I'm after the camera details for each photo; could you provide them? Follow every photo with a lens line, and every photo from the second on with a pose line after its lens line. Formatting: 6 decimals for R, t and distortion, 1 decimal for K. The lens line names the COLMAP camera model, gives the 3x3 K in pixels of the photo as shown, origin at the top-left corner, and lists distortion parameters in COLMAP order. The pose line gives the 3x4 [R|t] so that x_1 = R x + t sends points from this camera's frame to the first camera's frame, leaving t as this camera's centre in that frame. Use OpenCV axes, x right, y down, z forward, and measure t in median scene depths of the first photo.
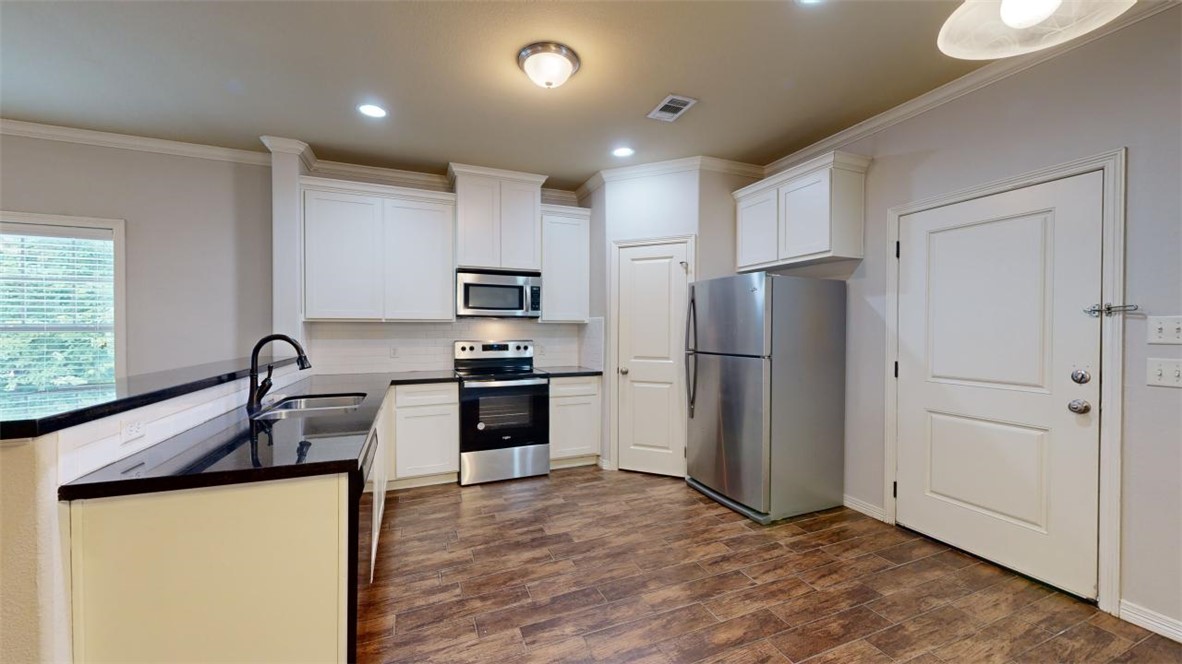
lens RADIAL K [[434.1, 0, 591.0], [0, 434.1, 333.7], [0, 0, 1]] dist [-0.000781, 0.000026]
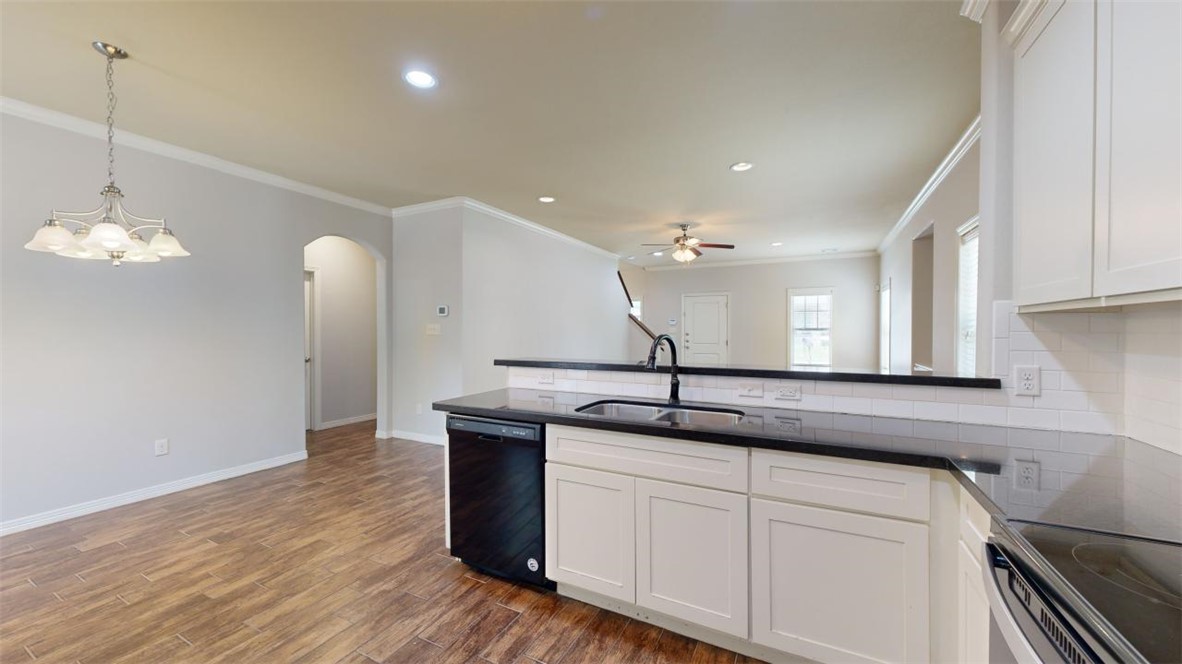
lens RADIAL K [[434.1, 0, 592.0], [0, 434.1, 330.8], [0, 0, 1]] dist [-0.000781, 0.000026]
pose [[-0.762184, 0.000359, -0.647361, 0.045120], [-0.008358, 0.999911, 0.010395, -0.010799], [0.647307, 0.013333, -0.762113, 1.118055]]
